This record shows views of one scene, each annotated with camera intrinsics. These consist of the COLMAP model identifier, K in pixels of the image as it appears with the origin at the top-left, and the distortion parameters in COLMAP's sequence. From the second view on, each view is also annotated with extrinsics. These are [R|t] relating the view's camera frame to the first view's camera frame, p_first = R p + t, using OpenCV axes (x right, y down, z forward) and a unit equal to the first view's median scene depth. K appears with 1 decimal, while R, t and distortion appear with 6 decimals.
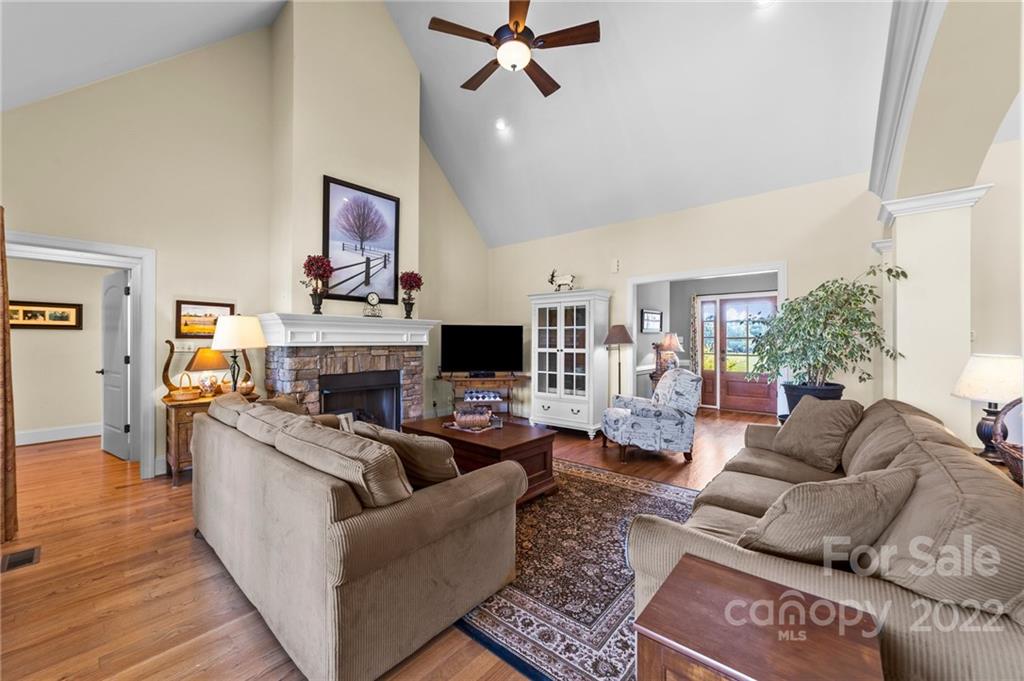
lens RADIAL K [[395.4, 0, 506.4], [0, 395.4, 342.6], [0, 0, 1]] dist [-0.015374, 0.003064]
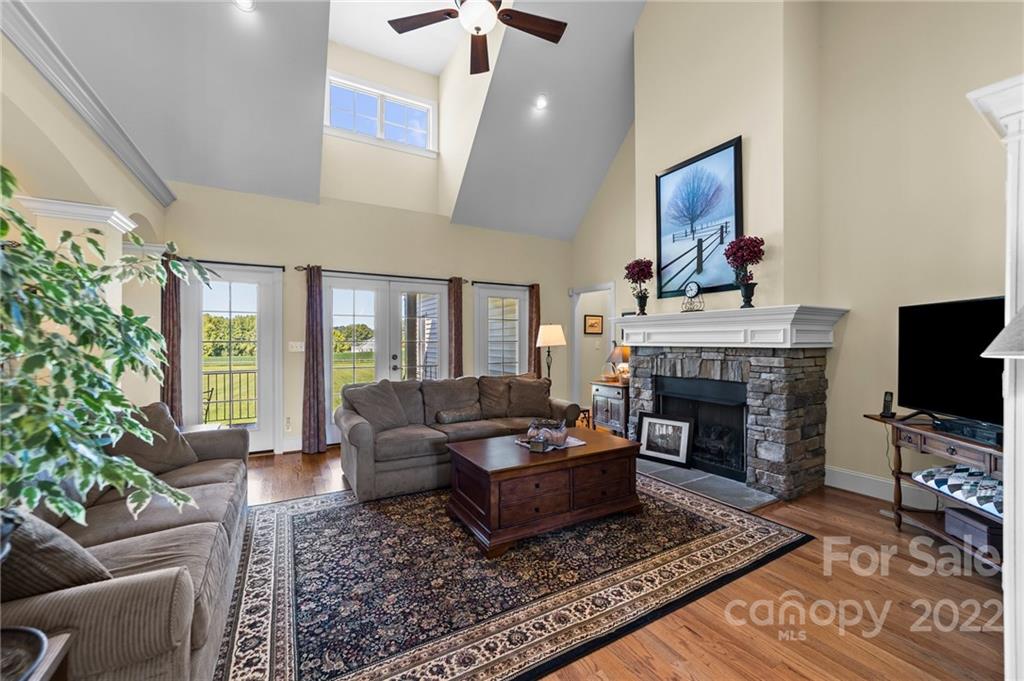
lens RADIAL K [[395.4, 0, 512.6], [0, 395.4, 343.4], [0, 0, 1]] dist [-0.015374, 0.003064]
pose [[-0.319479, 0.002096, -0.947591, 0.554596], [-0.005054, 0.999980, 0.003915, -0.000550], [0.947580, 0.006040, -0.319461, 0.905316]]
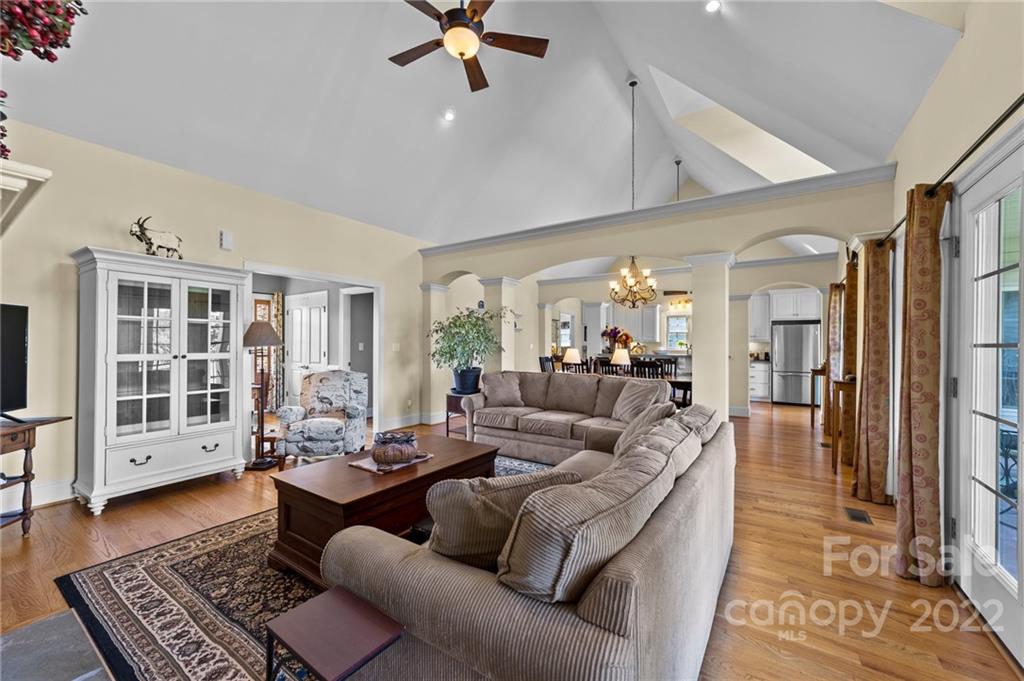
lens RADIAL K [[395.4, 0, 511.2], [0, 395.4, 340.7], [0, 0, 1]] dist [-0.015374, 0.003064]
pose [[-0.136965, 0.008474, 0.990540, -0.624564], [0.000181, 0.999964, -0.008529, 0.000543], [-0.990576, -0.000989, -0.136962, 0.674484]]
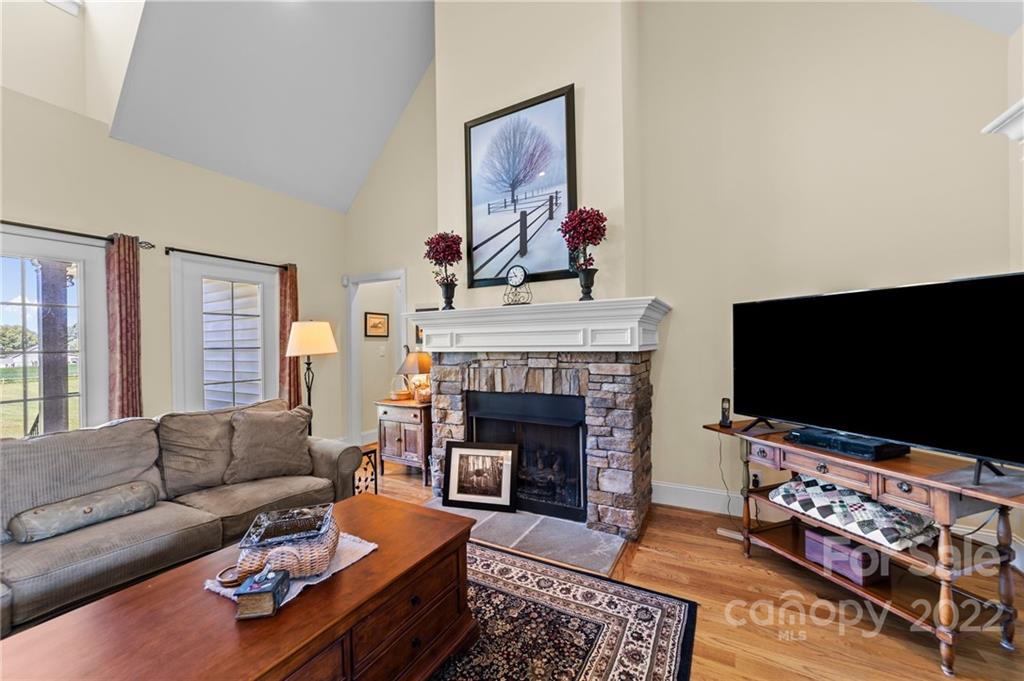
lens RADIAL K [[395.4, 0, 512.7], [0, 395.4, 342.9], [0, 0, 1]] dist [-0.015374, 0.003064]
pose [[0.215536, -0.007682, -0.976466, 0.262262], [0.009775, 0.999936, -0.005709, -0.002863], [0.976447, -0.008314, 0.215597, 0.856691]]
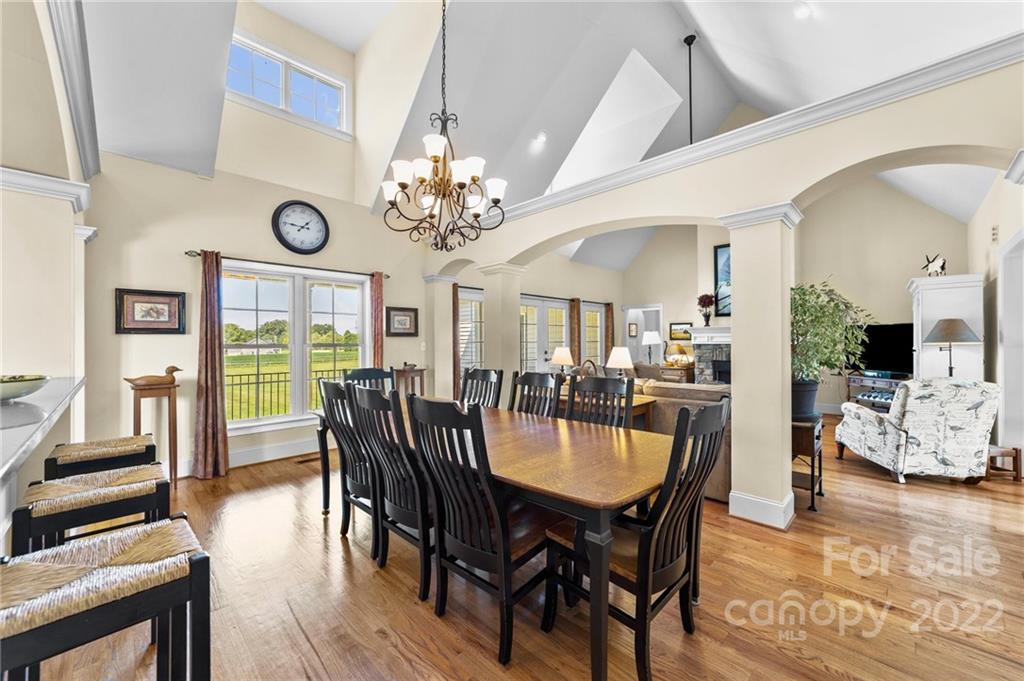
lens RADIAL K [[395.4, 0, 511.1], [0, 395.4, 337.3], [0, 0, 1]] dist [-0.015374, 0.003064]
pose [[-0.048617, -0.011752, -0.998748, 1.238375], [-0.001304, 0.999931, -0.011702, 0.000501], [0.998817, 0.000734, -0.048629, 0.163958]]
